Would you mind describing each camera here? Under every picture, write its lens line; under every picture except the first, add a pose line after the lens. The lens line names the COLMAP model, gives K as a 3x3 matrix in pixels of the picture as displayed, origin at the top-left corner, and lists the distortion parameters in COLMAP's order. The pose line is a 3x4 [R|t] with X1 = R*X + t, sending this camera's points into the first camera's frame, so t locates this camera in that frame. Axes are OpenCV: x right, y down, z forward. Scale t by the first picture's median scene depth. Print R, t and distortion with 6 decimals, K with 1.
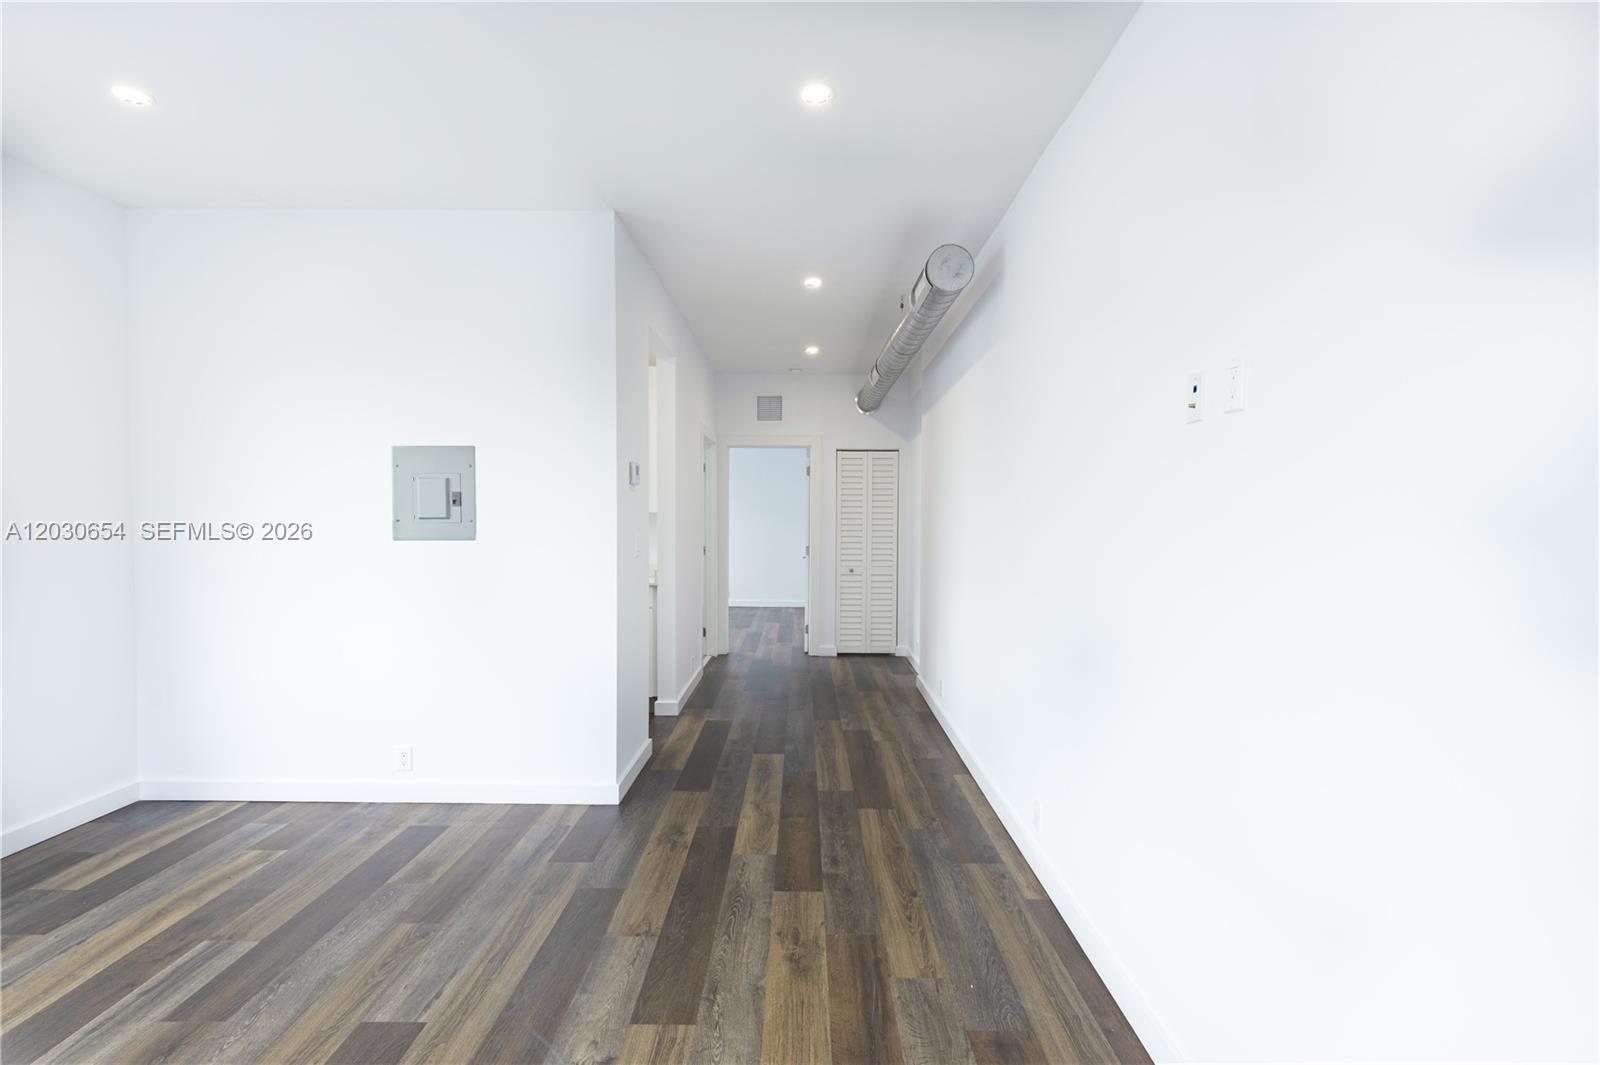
lens RADIAL K [[727.7, 0, 800.0], [0, 727.7, 532.5], [0, 0, 1]] dist [0.007345, -0.001770]
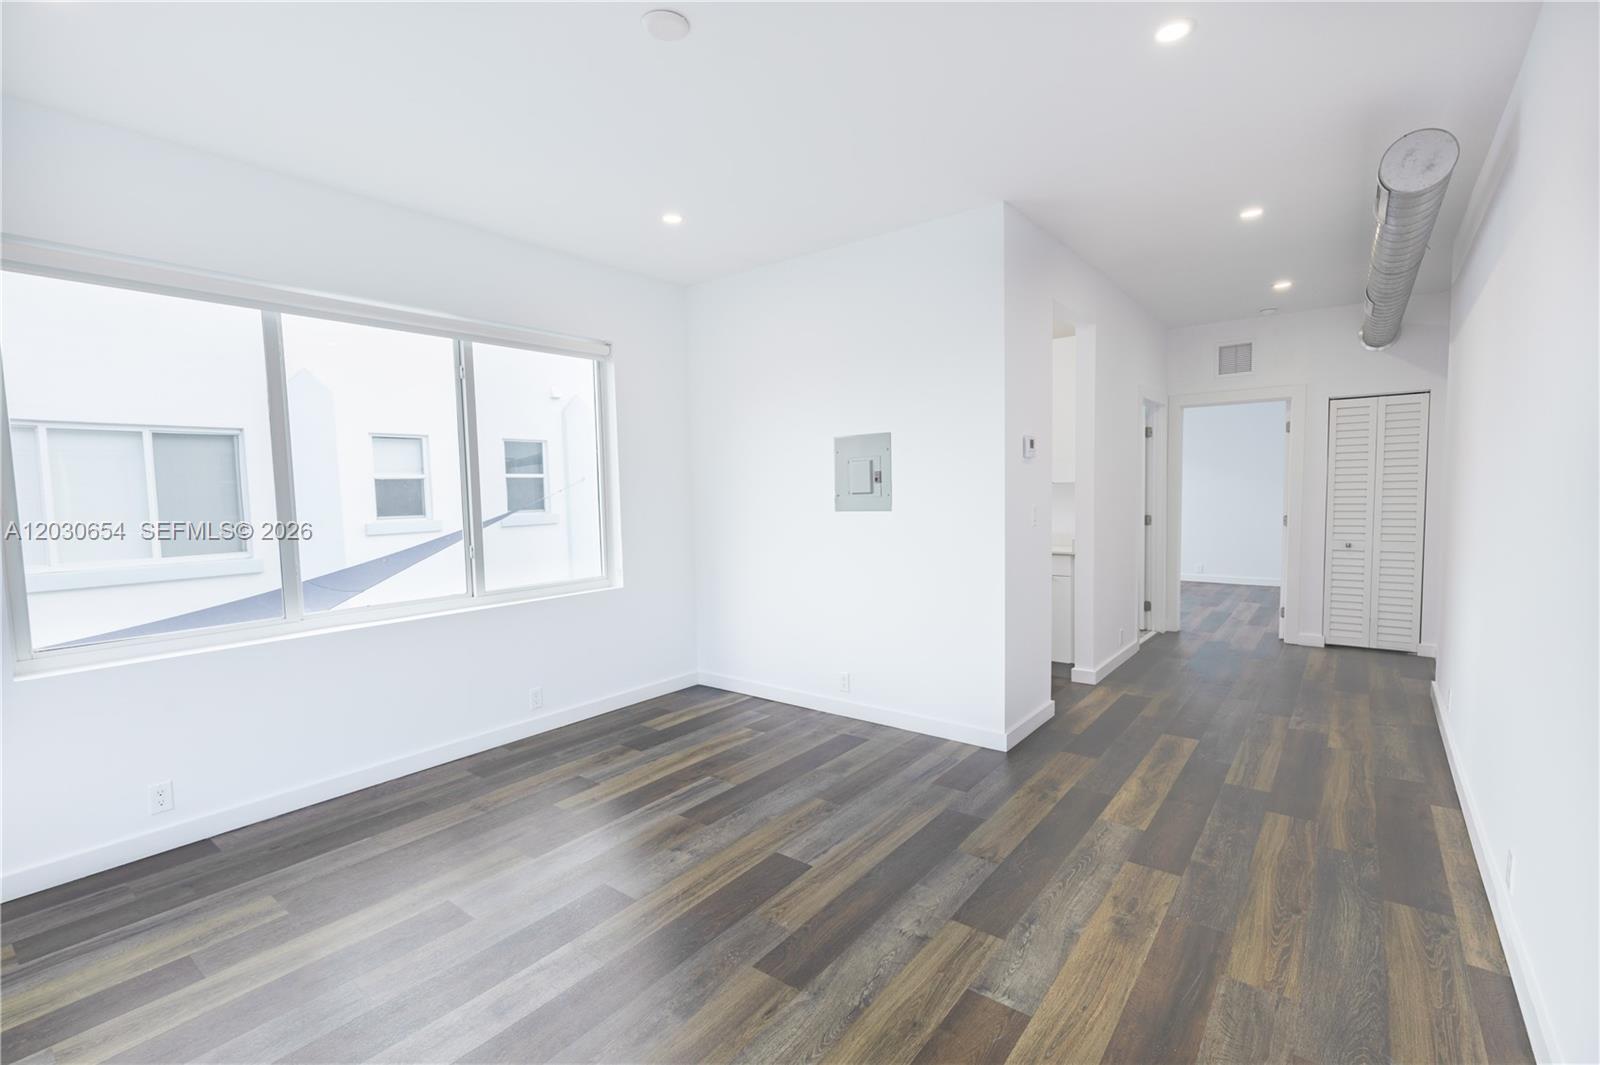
lens RADIAL K [[711.3, 0, 800.0], [0, 711.3, 532.5], [0, 0, 1]] dist [0.002264, -0.000489]
pose [[0.794600, 0.015234, -0.606943, 0.167598], [0.010925, 0.999164, 0.039382, -0.001965], [0.607035, -0.037924, 0.793769, -0.027450]]
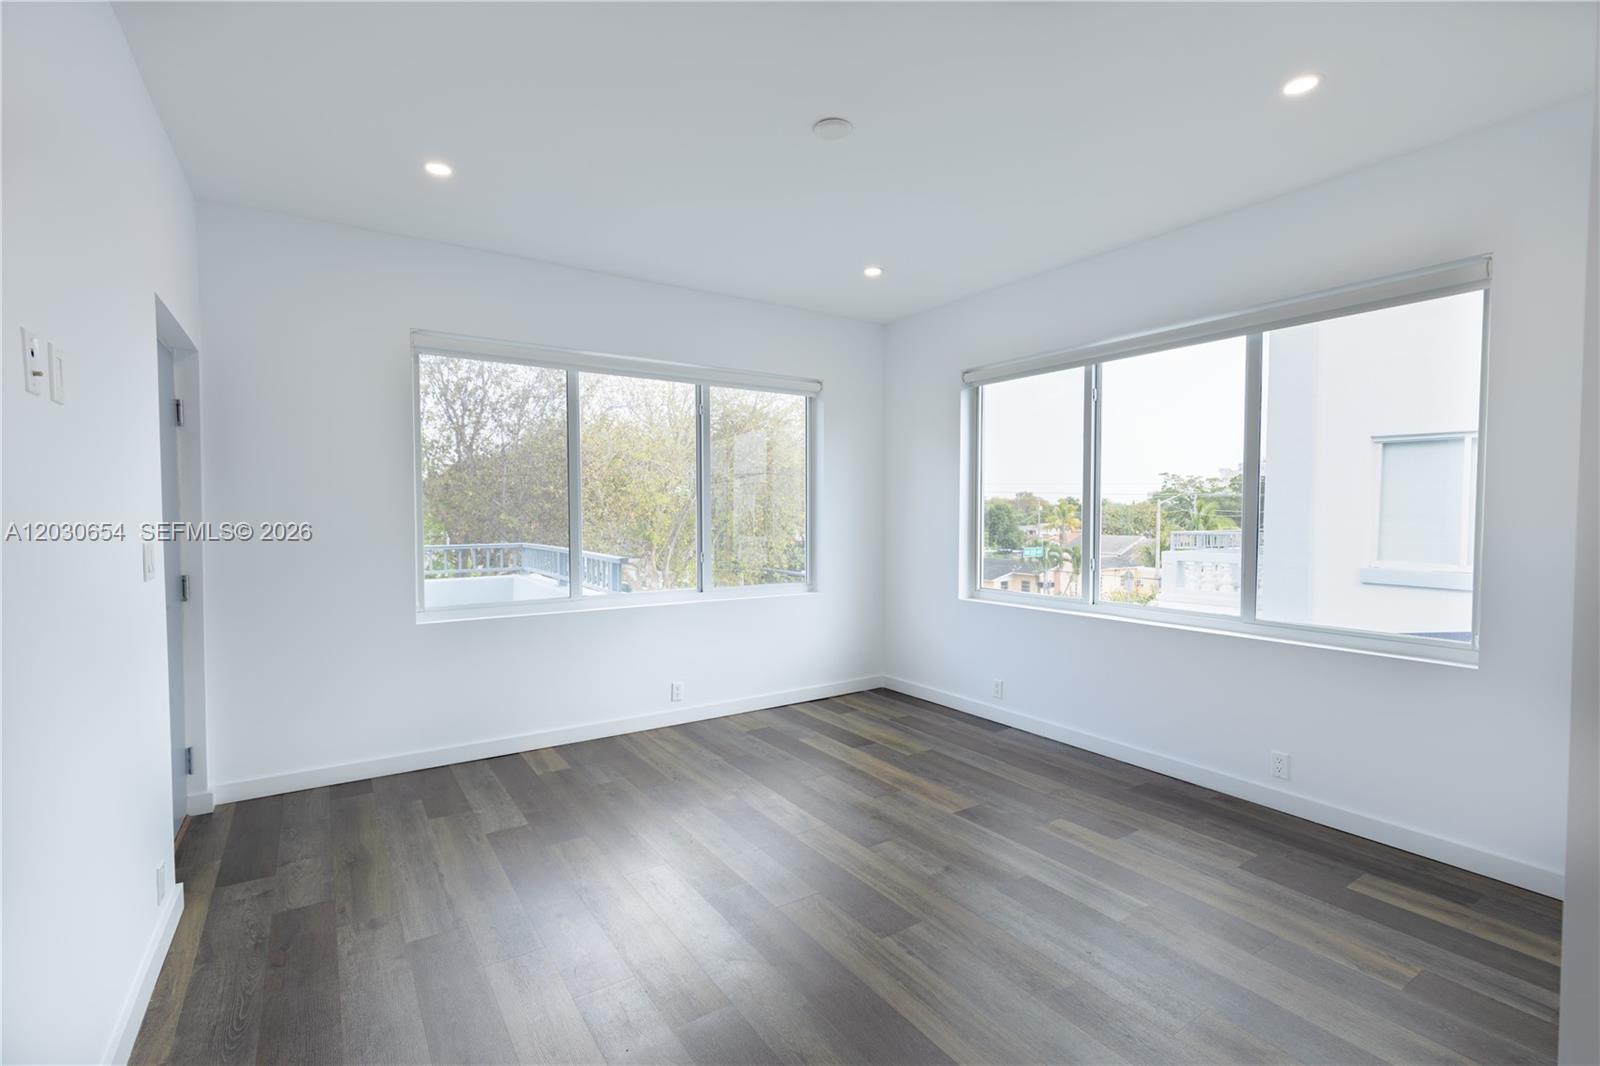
lens RADIAL K [[711.3, 0, 800.0], [0, 711.3, 533.0], [0, 0, 1]] dist [0.002264, -0.000489]
pose [[-0.819897, 0.015648, -0.572297, 0.164101], [-0.016941, 0.998526, 0.051573, -0.034442], [0.572260, 0.051980, -0.818423, 1.166658]]
